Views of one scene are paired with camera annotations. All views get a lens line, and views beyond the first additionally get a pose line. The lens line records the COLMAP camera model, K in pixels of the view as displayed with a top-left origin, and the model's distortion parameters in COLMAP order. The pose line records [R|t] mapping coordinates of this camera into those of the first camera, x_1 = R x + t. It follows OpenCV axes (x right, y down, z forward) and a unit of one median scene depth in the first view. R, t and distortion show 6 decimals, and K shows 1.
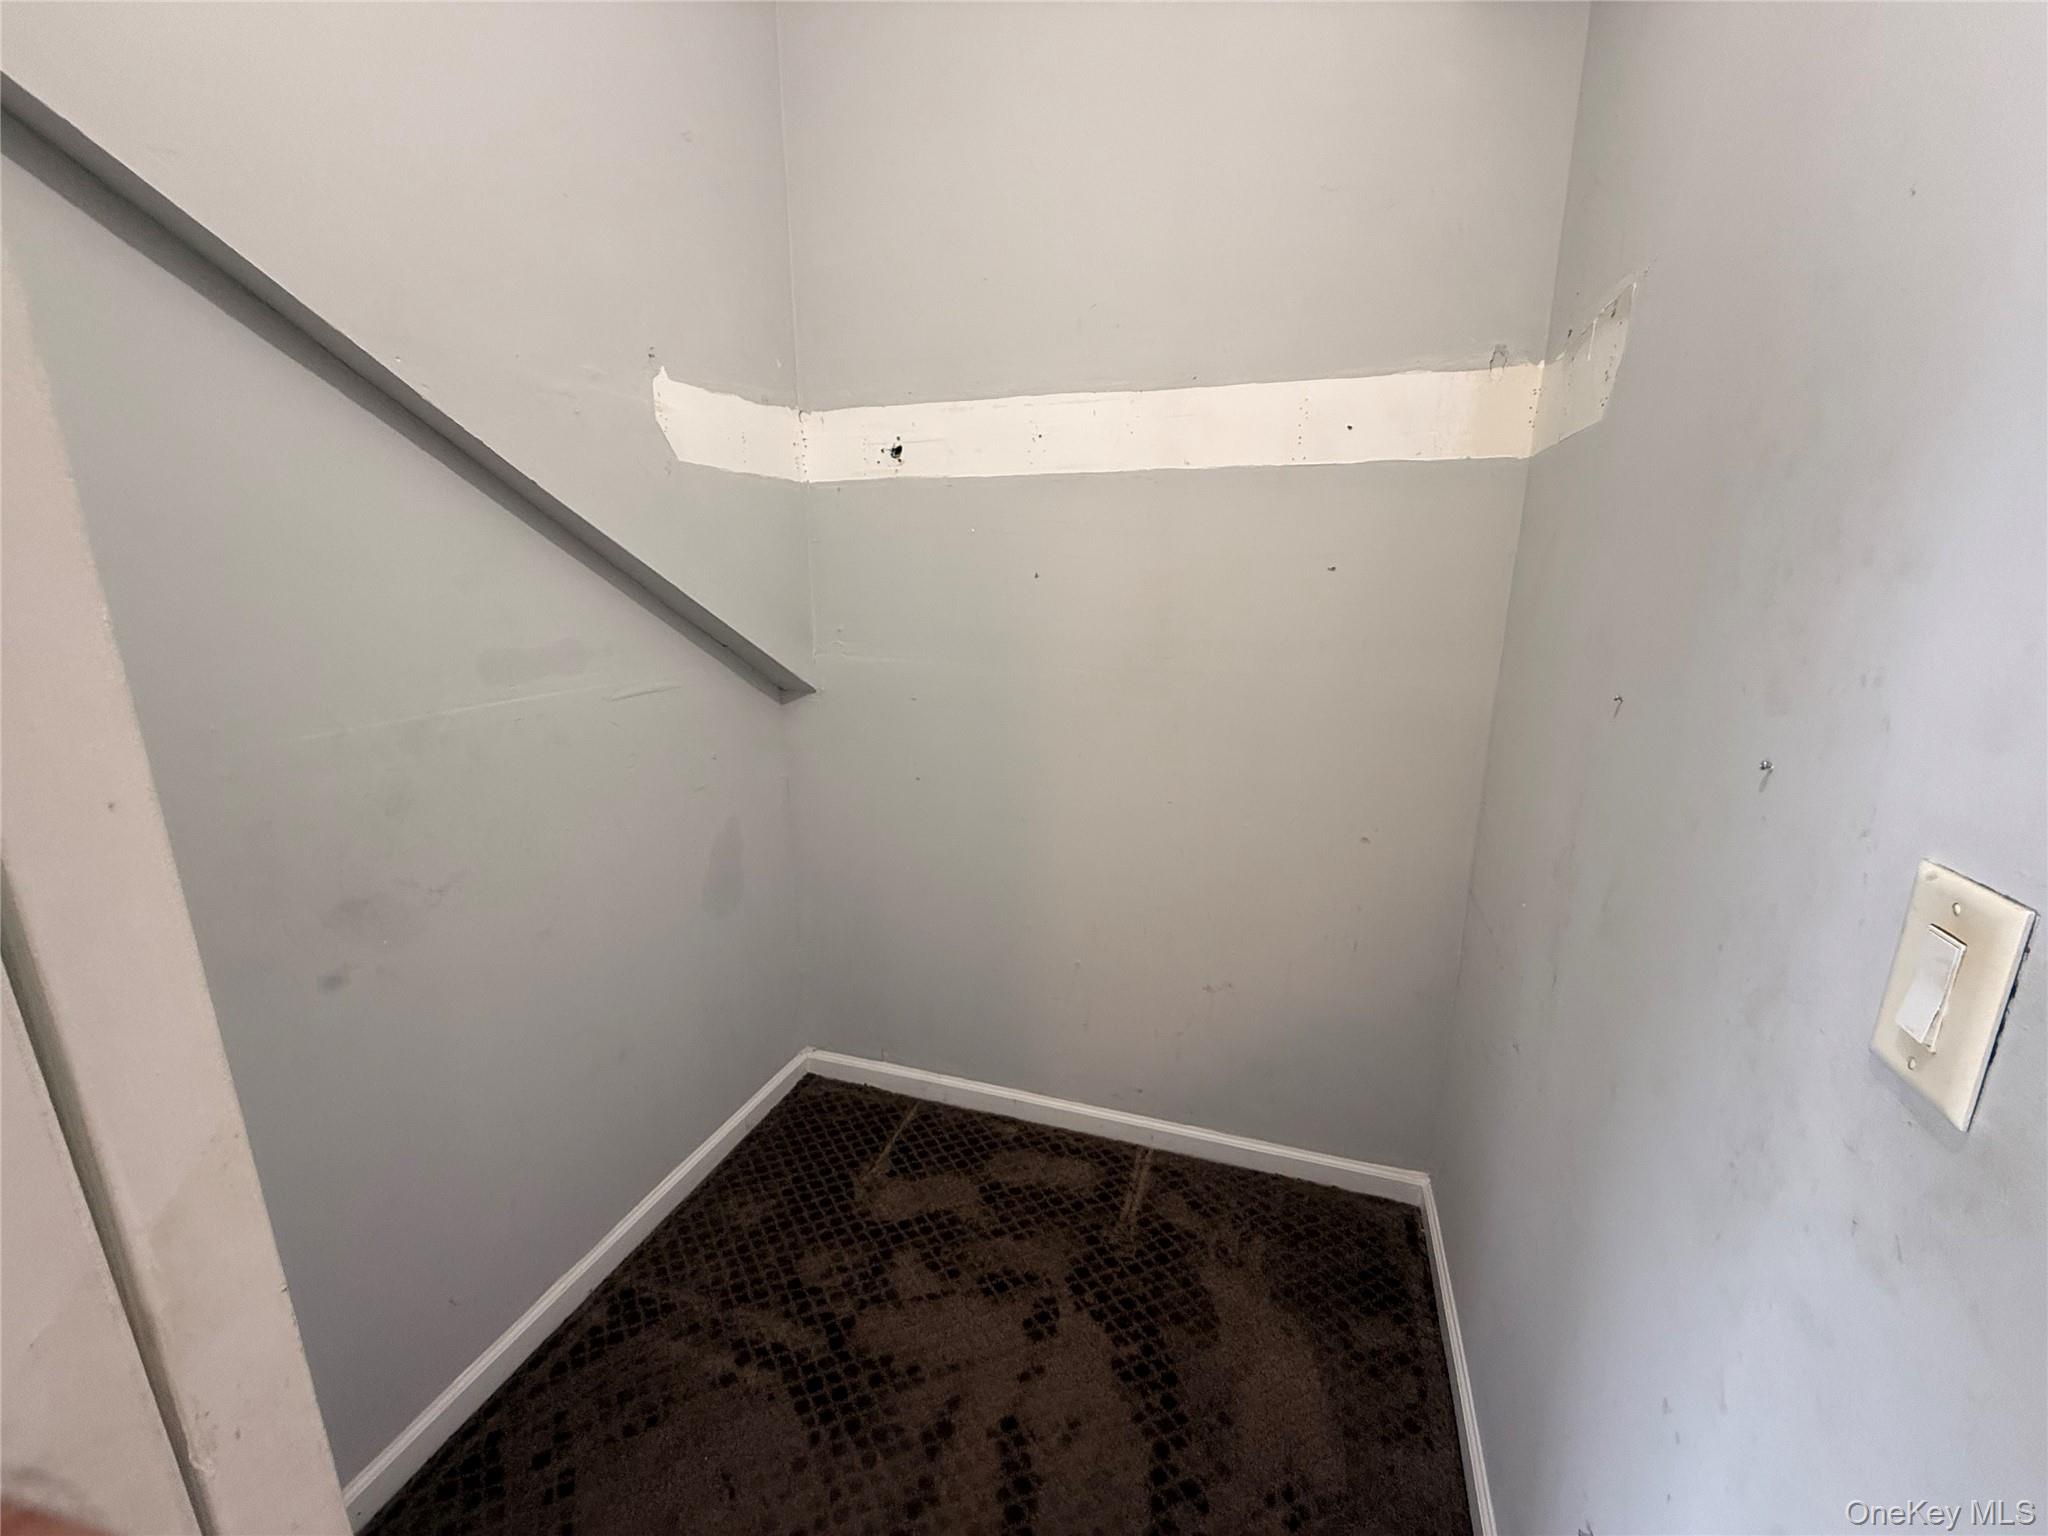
lens RADIAL K [[812.9, 0, 1028.5], [0, 812.9, 761.4], [0, 0, 1]] dist [-0.001922, 0.000049]
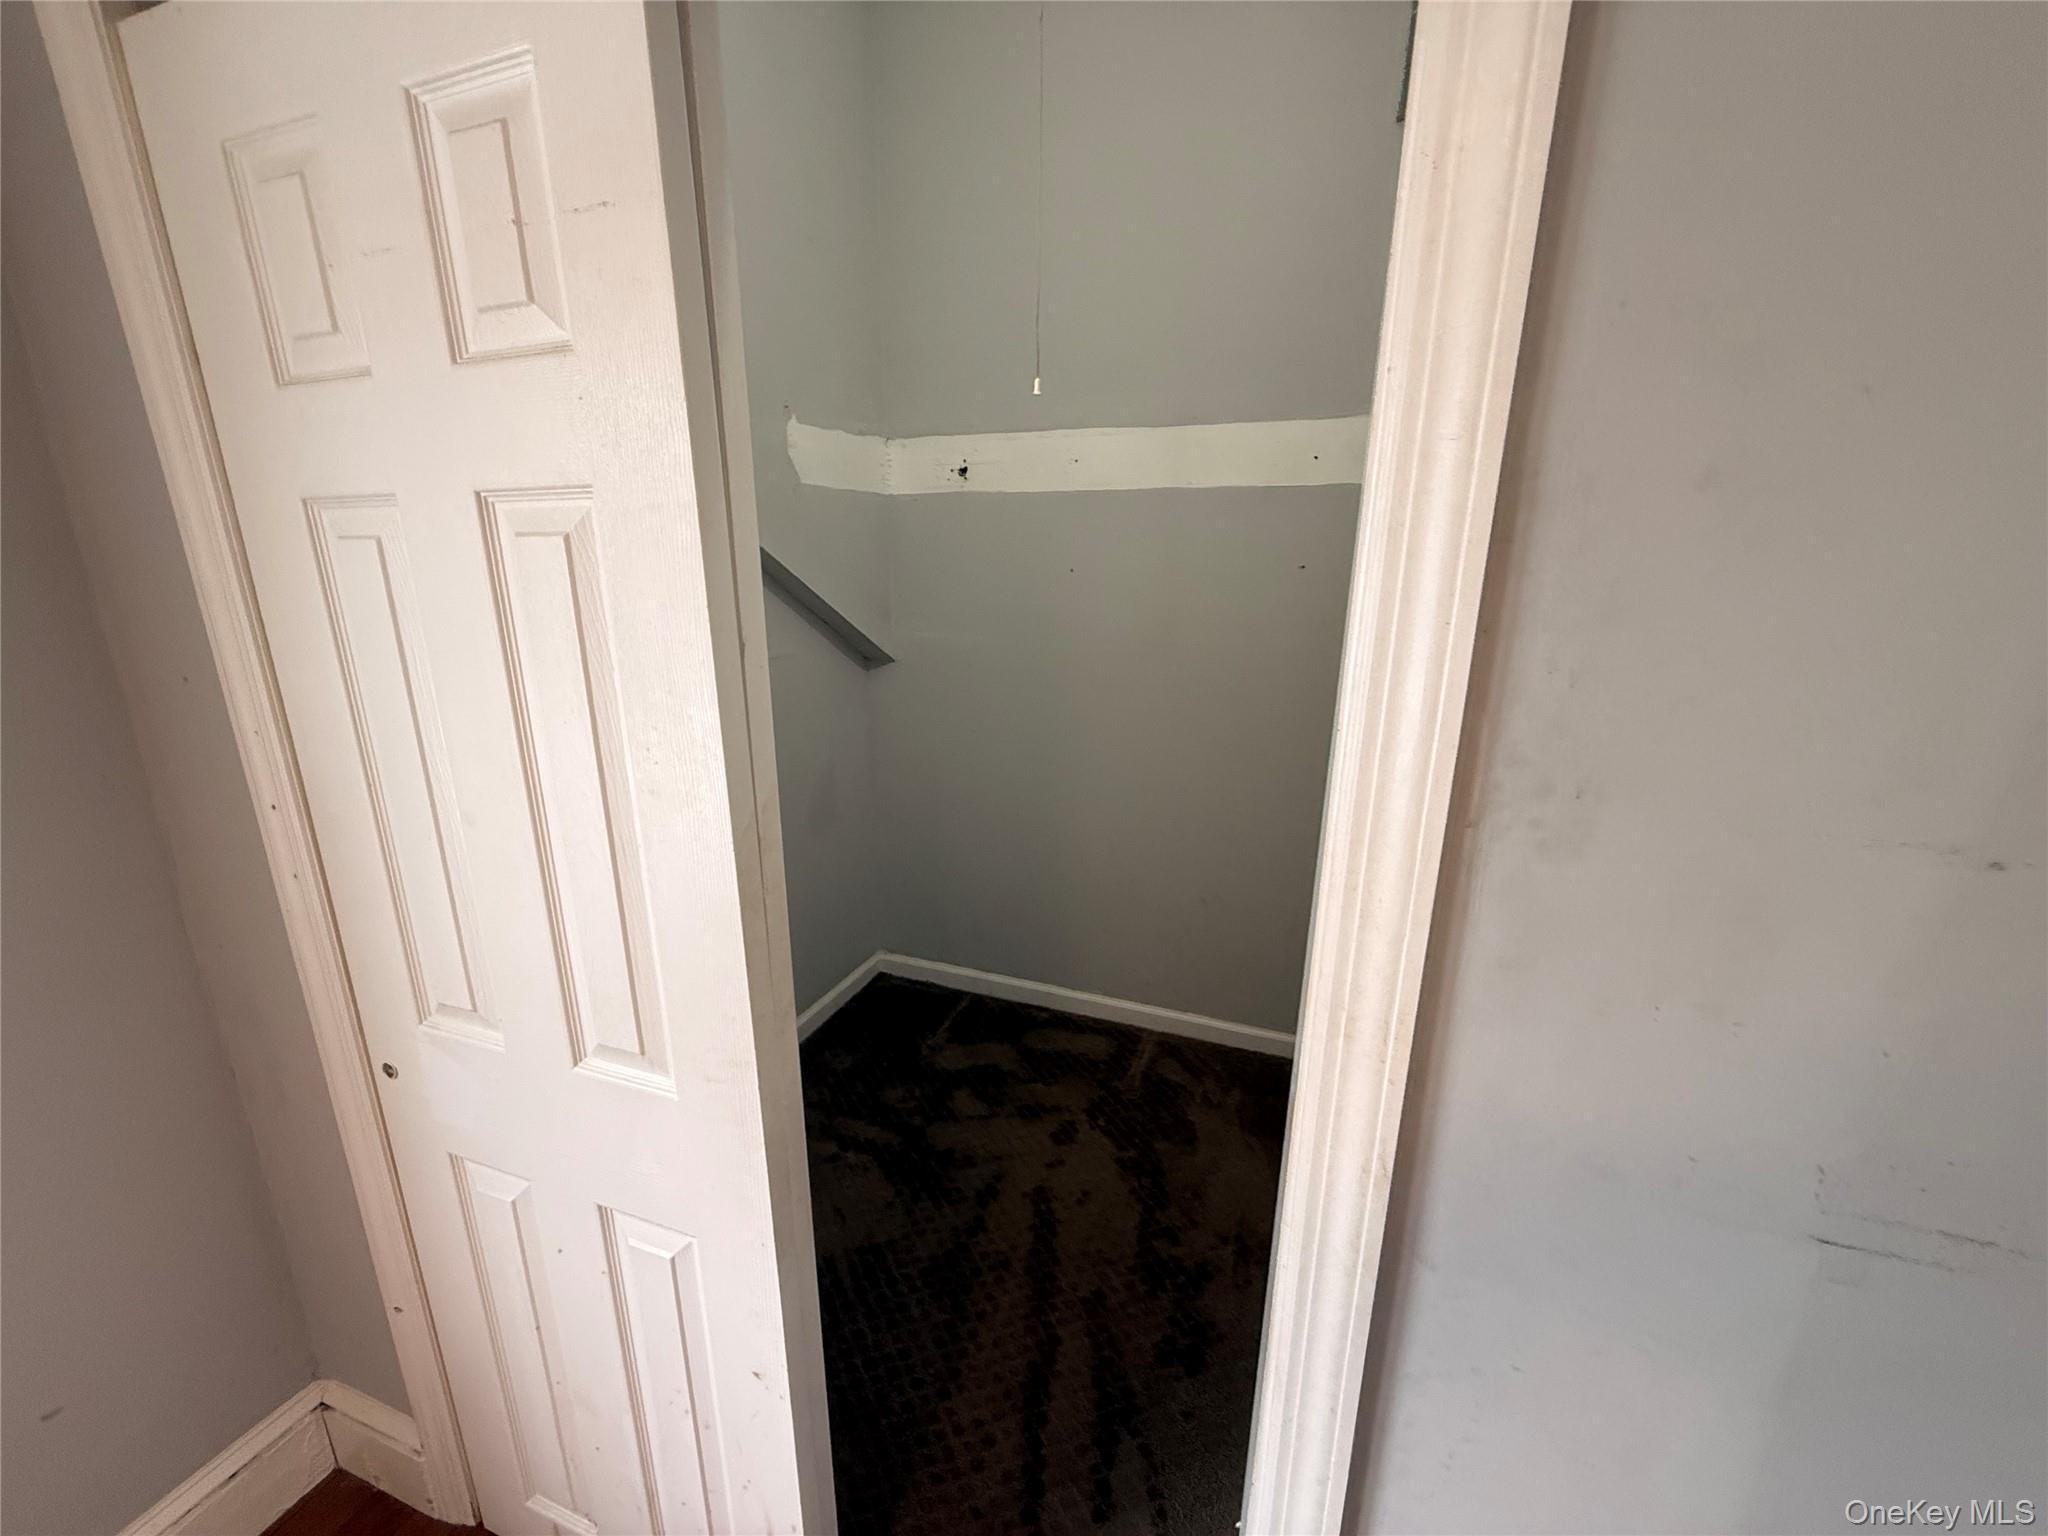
lens RADIAL K [[812.9, 0, 1027.3], [0, 812.9, 765.1], [0, 0, 1]] dist [-0.001922, 0.000049]
pose [[0.998578, 0.016853, -0.050579, 0.011952], [-0.015789, 0.999647, 0.021352, 0.054183], [0.050921, -0.020523, 0.998492, -0.300850]]
